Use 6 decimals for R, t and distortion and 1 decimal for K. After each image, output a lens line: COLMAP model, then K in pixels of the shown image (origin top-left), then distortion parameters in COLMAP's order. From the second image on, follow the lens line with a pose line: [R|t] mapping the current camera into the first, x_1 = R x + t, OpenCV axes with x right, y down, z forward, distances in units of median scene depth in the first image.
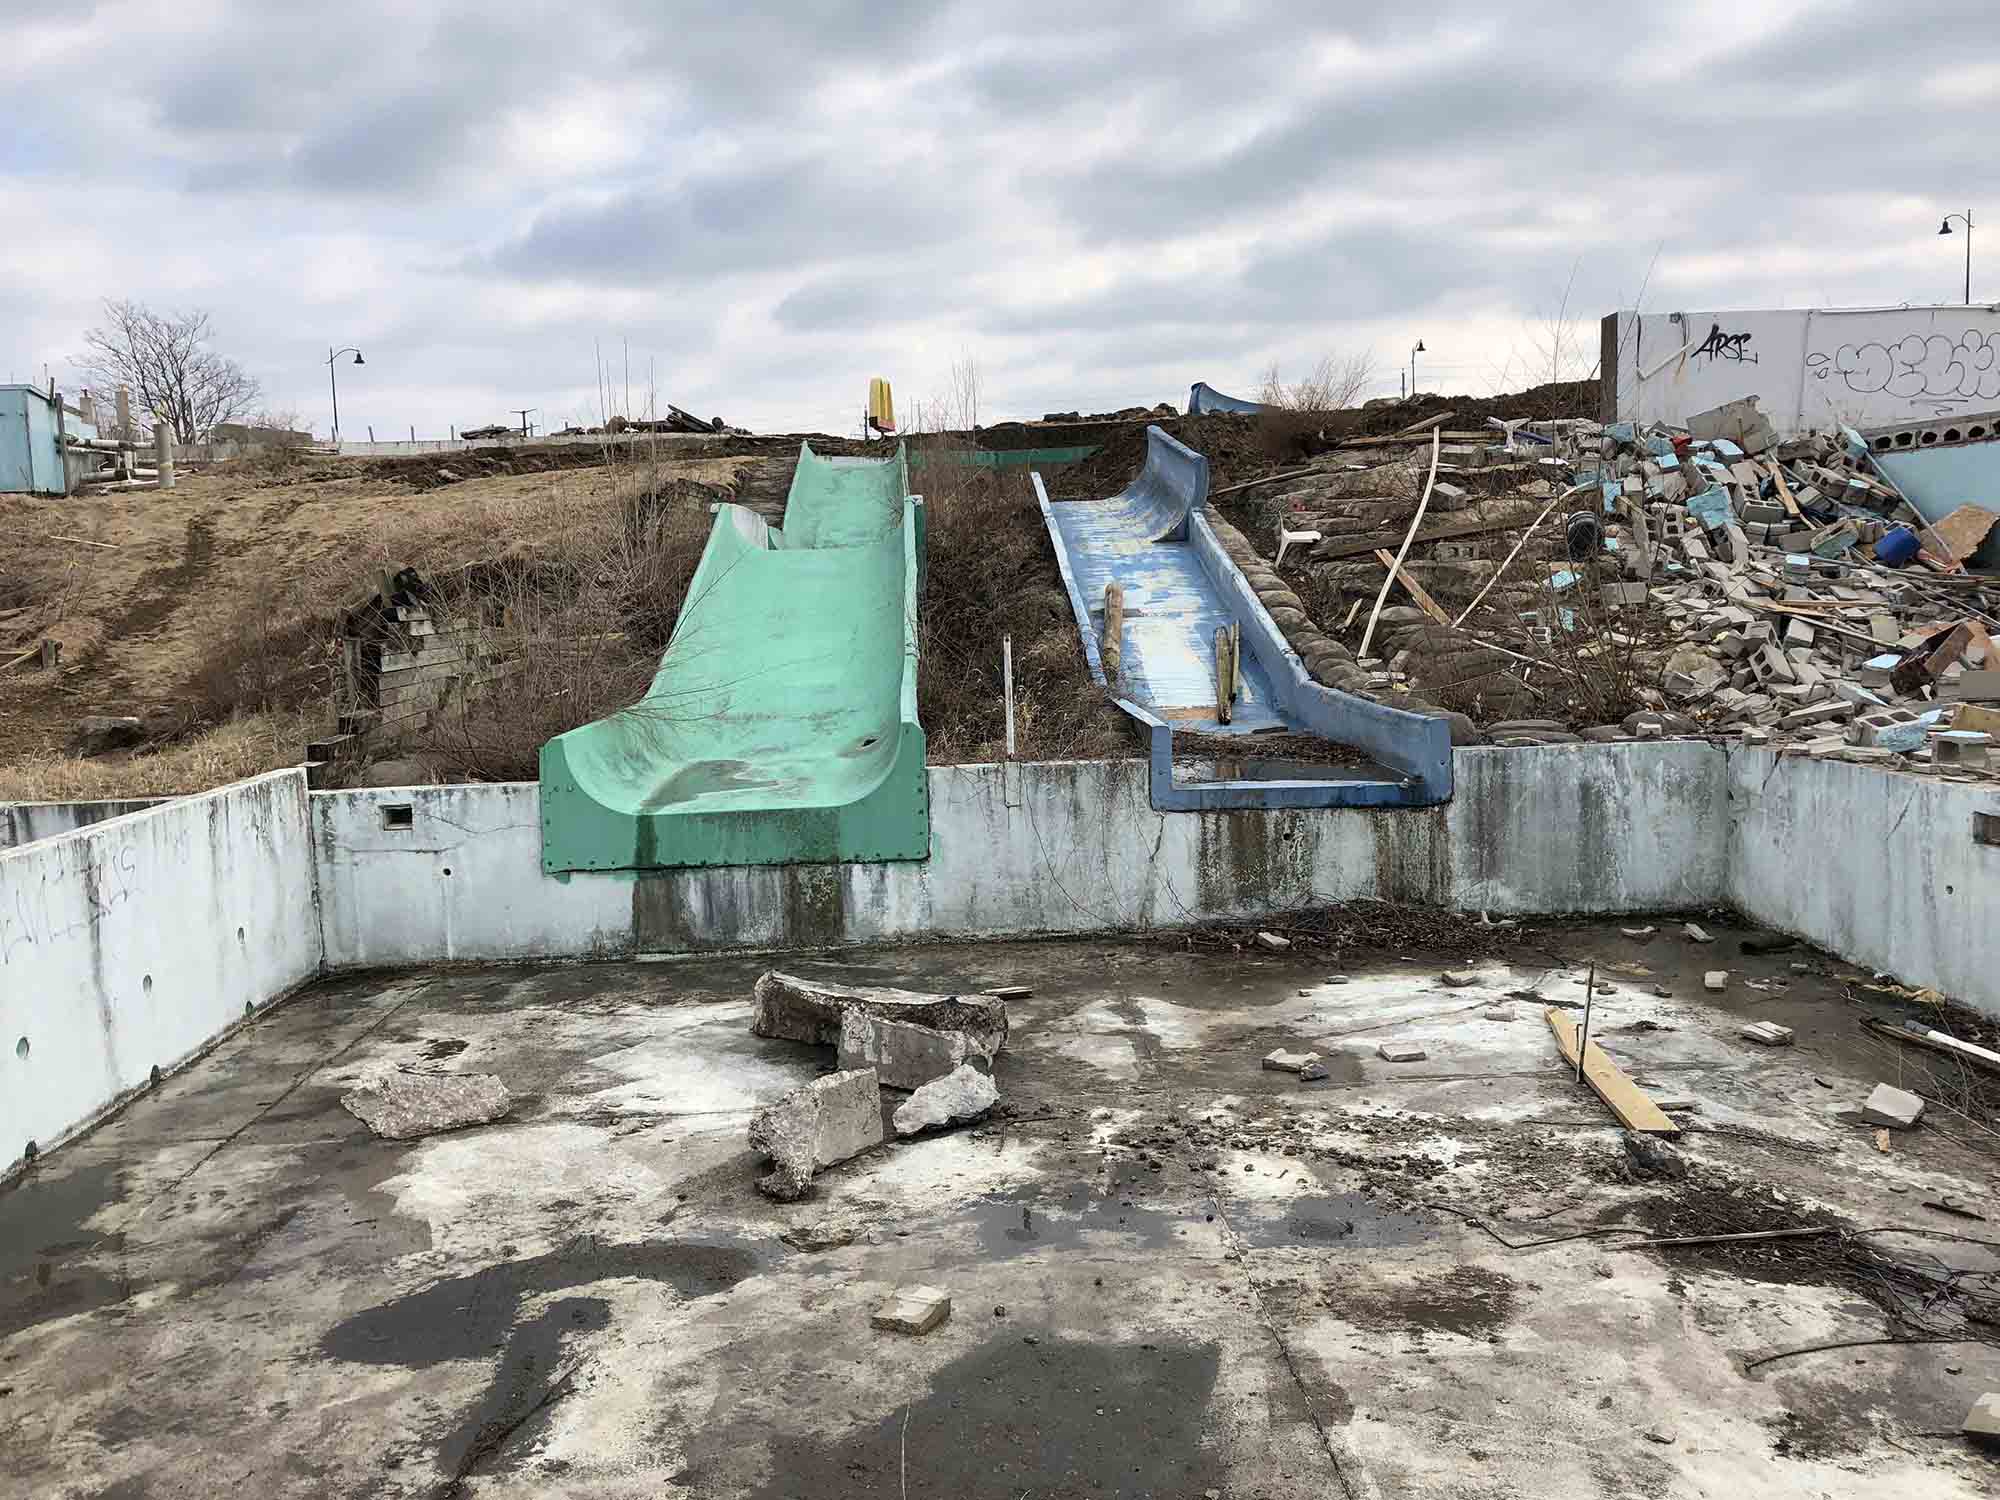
lens RADIAL K [[1640.4, 0, 983.1], [0, 1640.4, 752.9], [0, 0, 1]] dist [0.023098, 0.001369]
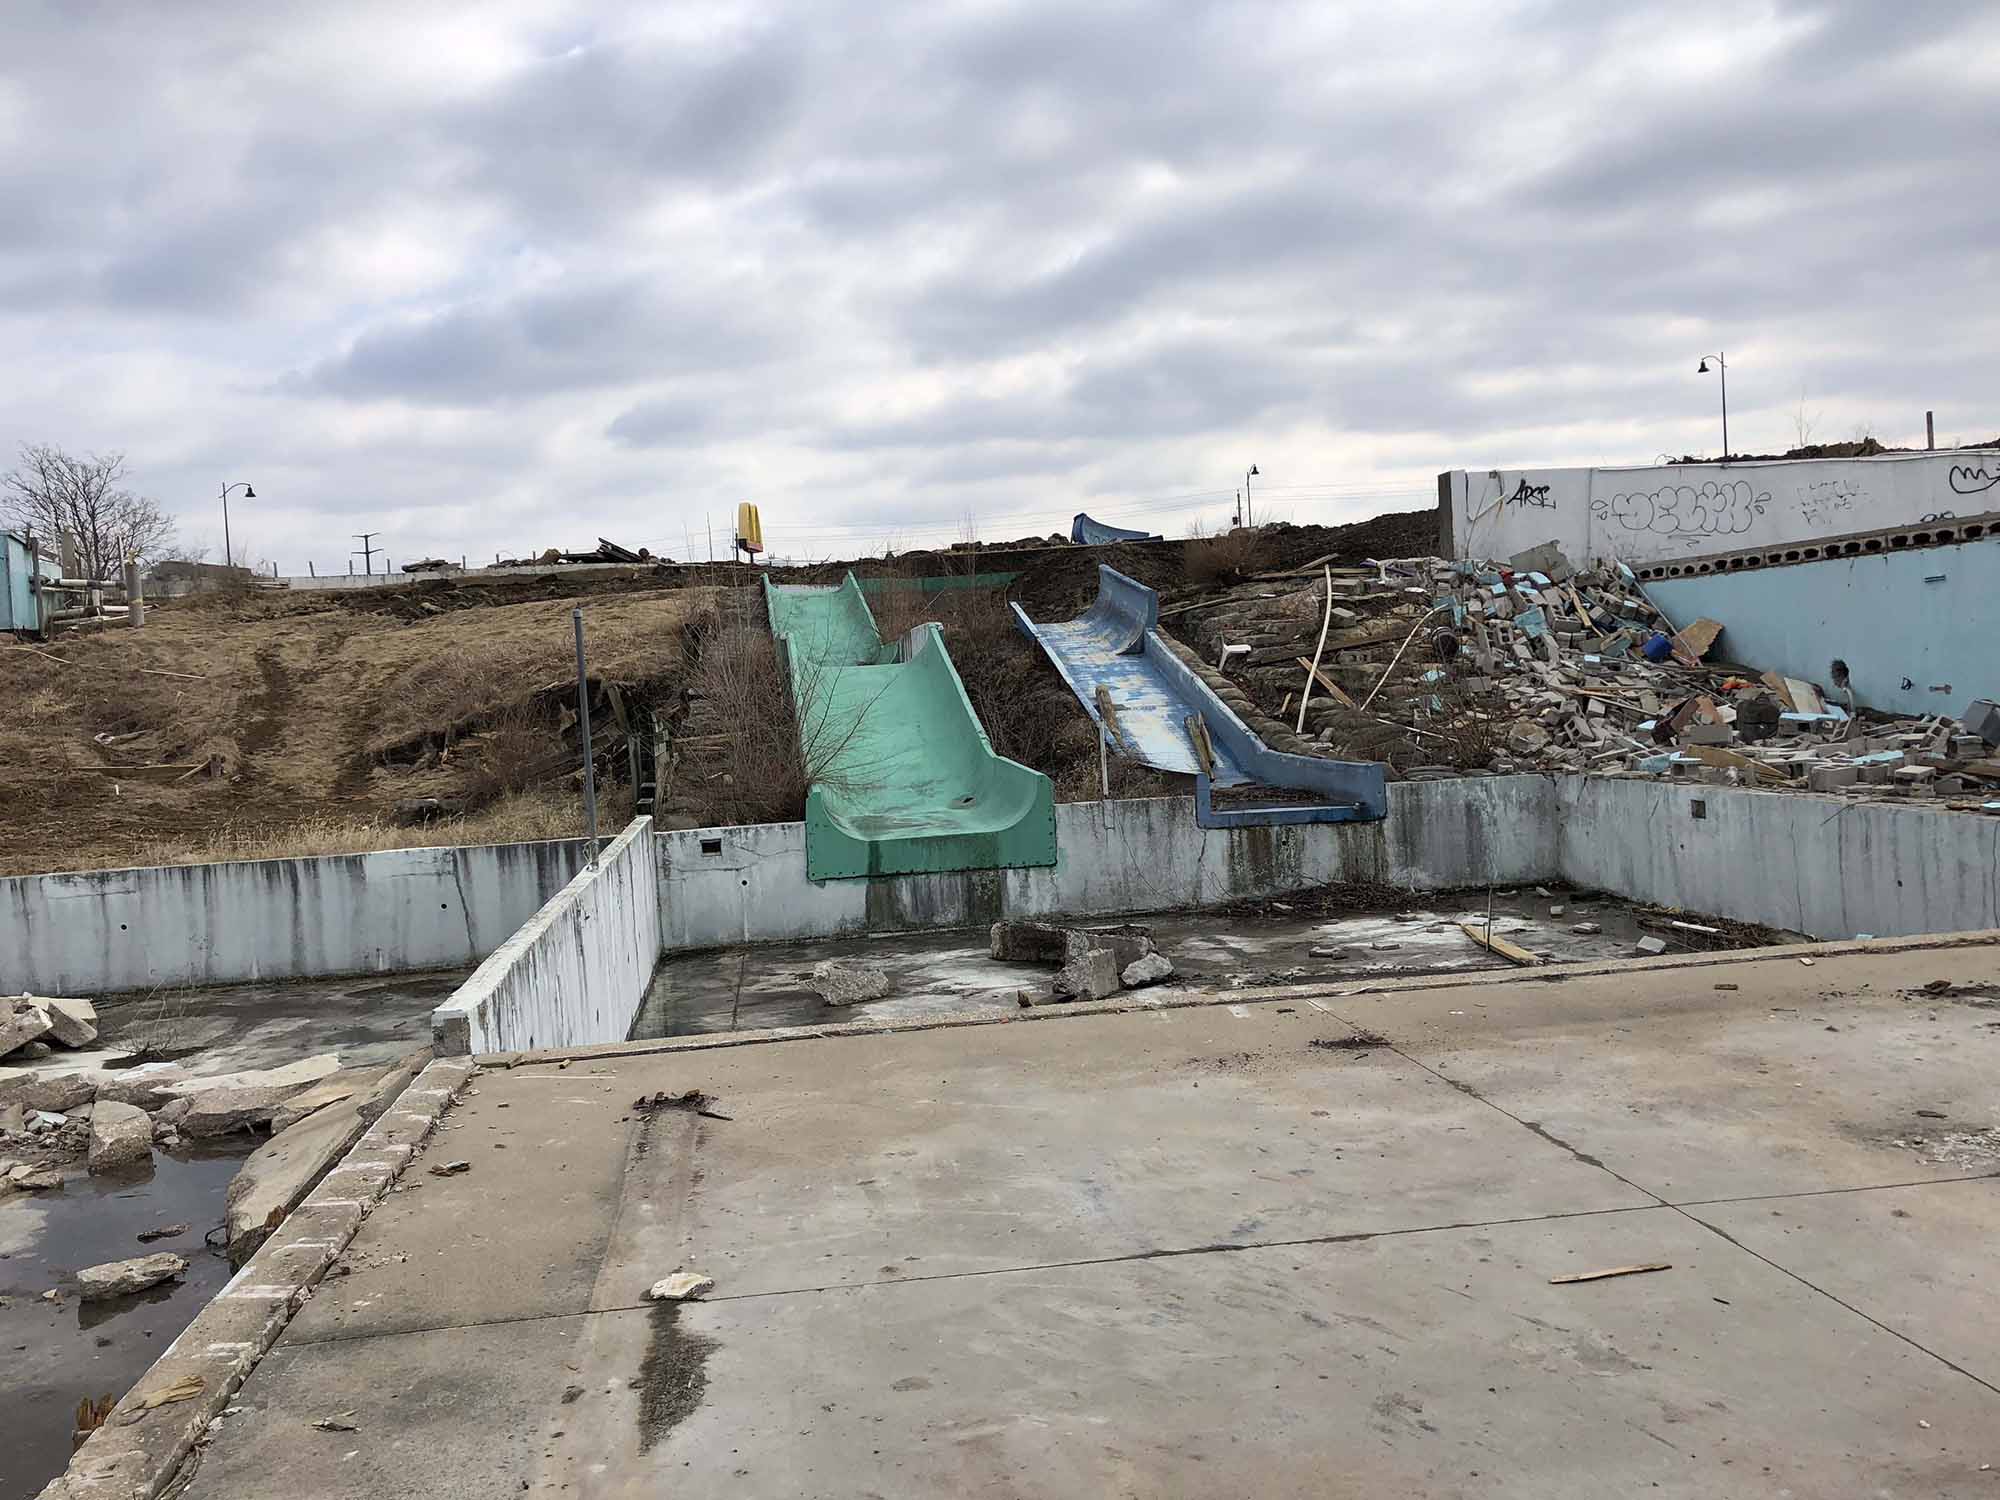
lens RADIAL K [[1640.4, 0, 991.0], [0, 1640.4, 732.8], [0, 0, 1]] dist [0.023098, 0.001369]
pose [[0.994730, -0.025651, 0.099267, -0.168793], [0.033478, 0.996391, -0.078007, 0.041321], [-0.096908, 0.080920, 0.991998, -0.361368]]
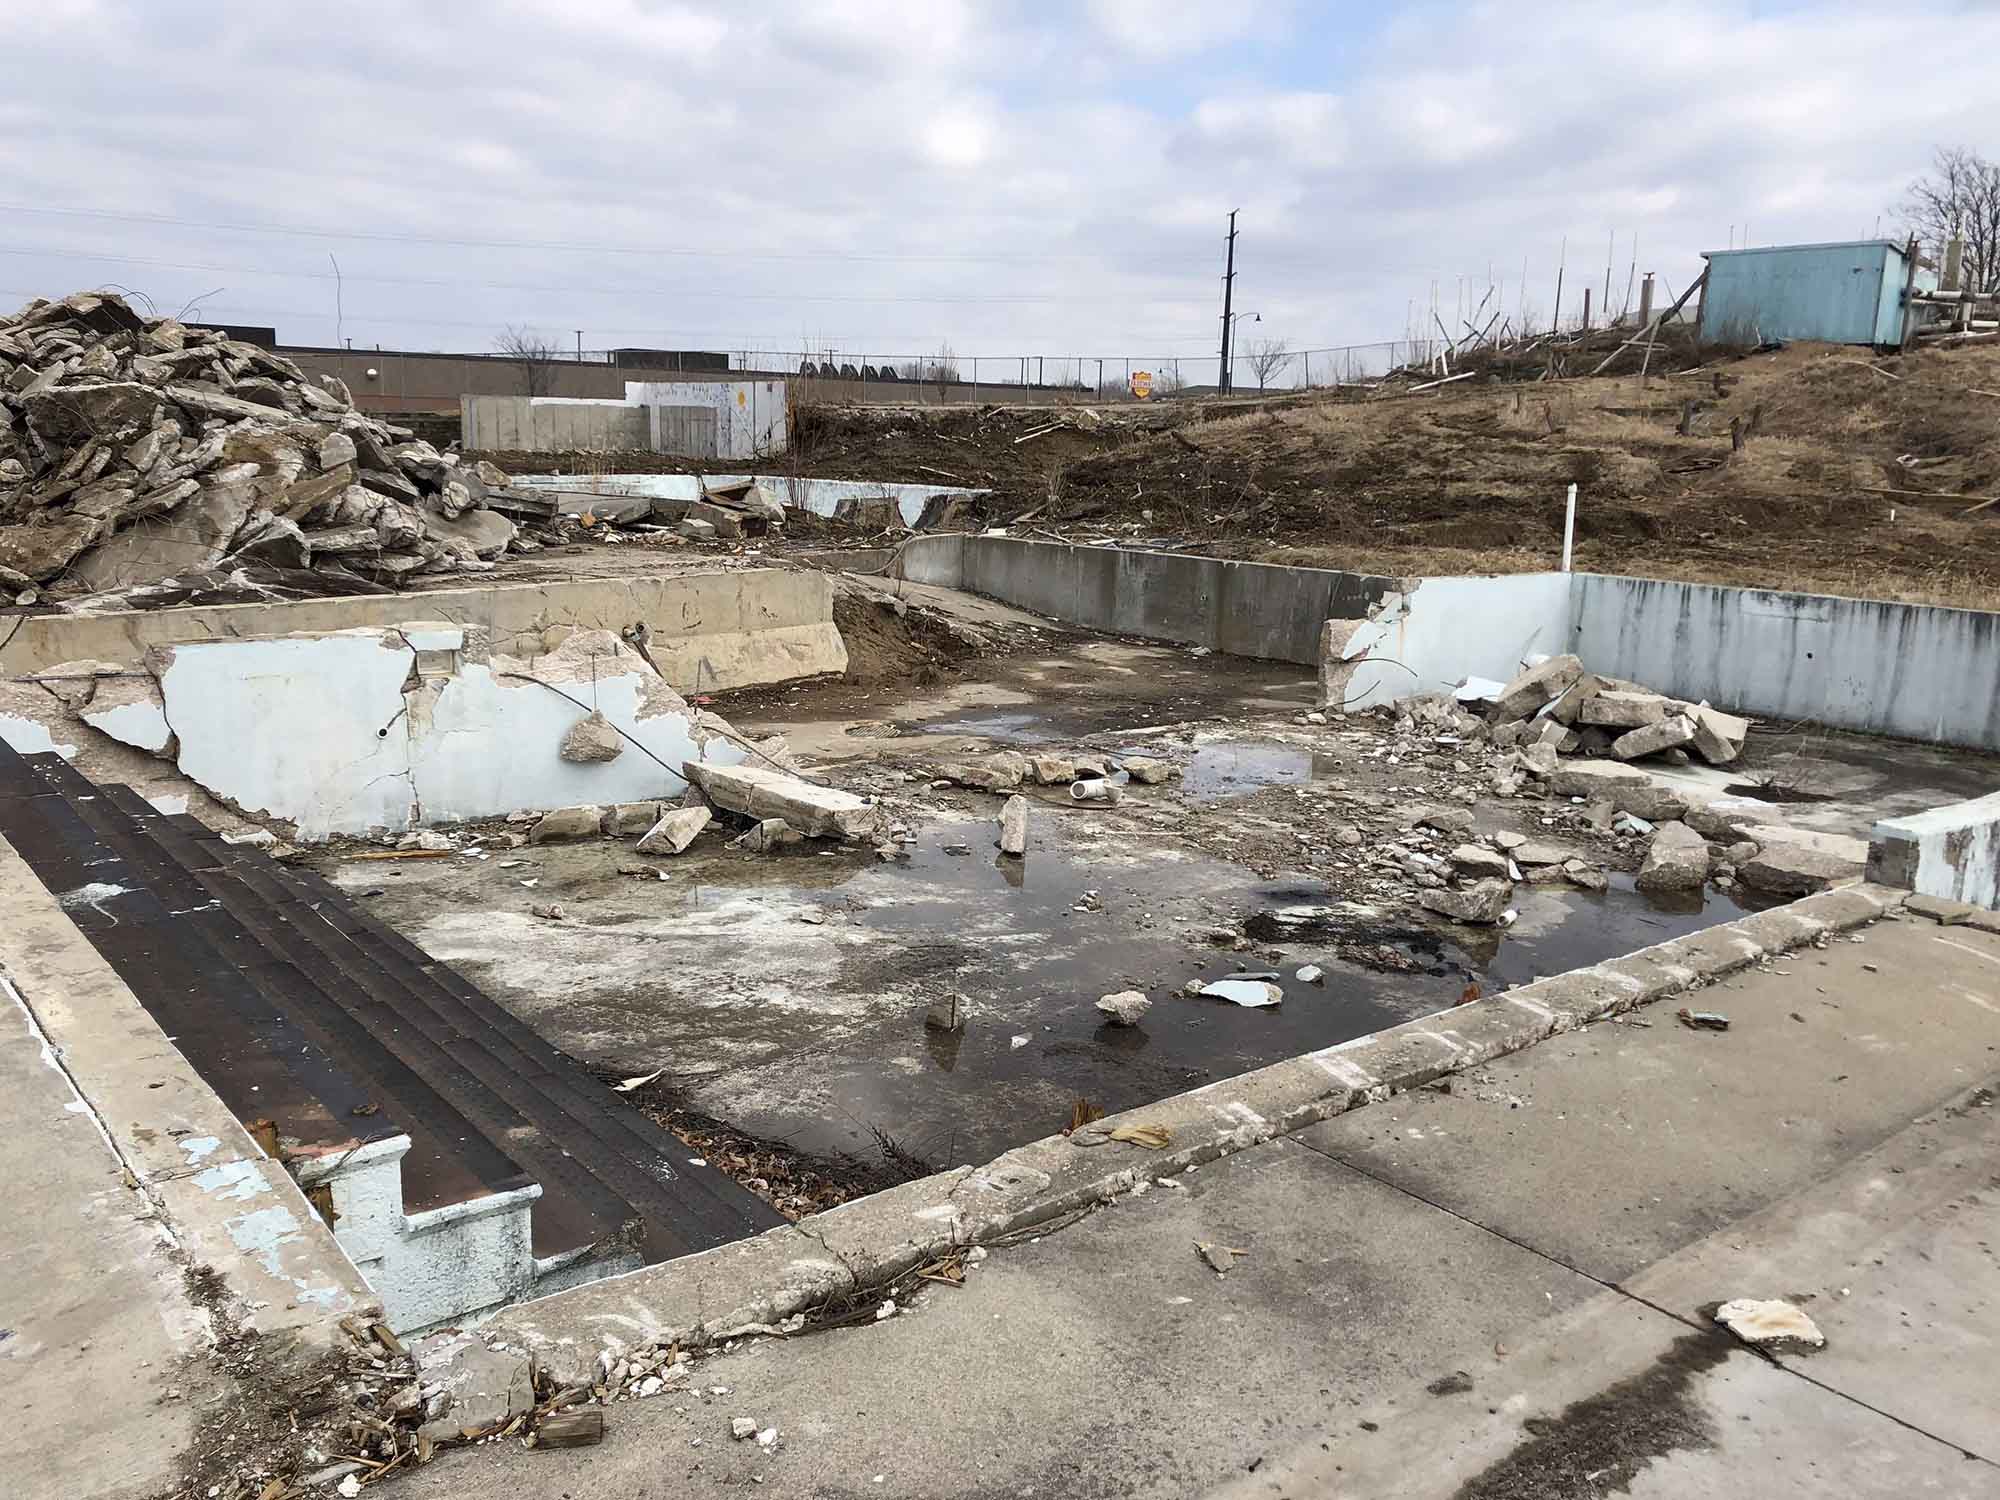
lens RADIAL K [[1640.4, 0, 982.8], [0, 1640.4, 722.9], [0, 0, 1]] dist [0.023098, 0.001369]
pose [[0.593955, 0.193857, -0.780792, -0.127368], [-0.137546, 0.980713, 0.138862, 0.034598], [0.792653, 0.024917, 0.609164, -0.273135]]
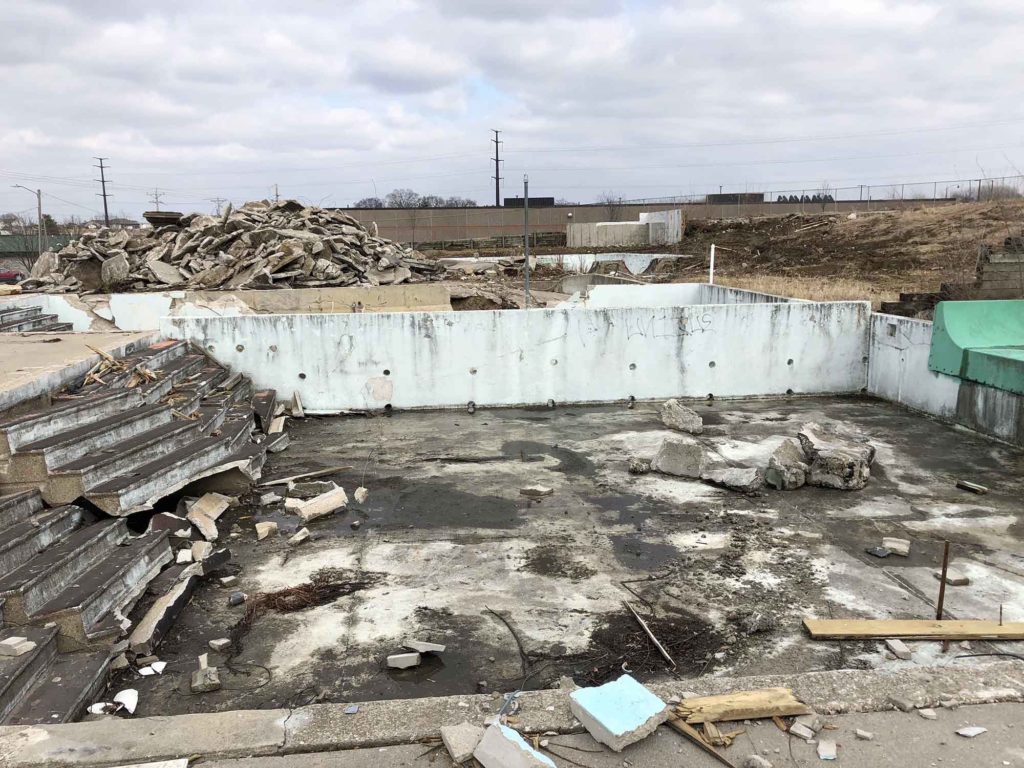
lens RADIAL K [[839.9, 0, 505.6], [0, 839.9, 384.2], [0, 0, 1]] dist [0.023098, 0.001369]
pose [[0.064808, 0.212127, -0.975091, 0.468295], [-0.095411, 0.973985, 0.205546, -0.047095], [0.993326, 0.079713, 0.083361, 0.285774]]
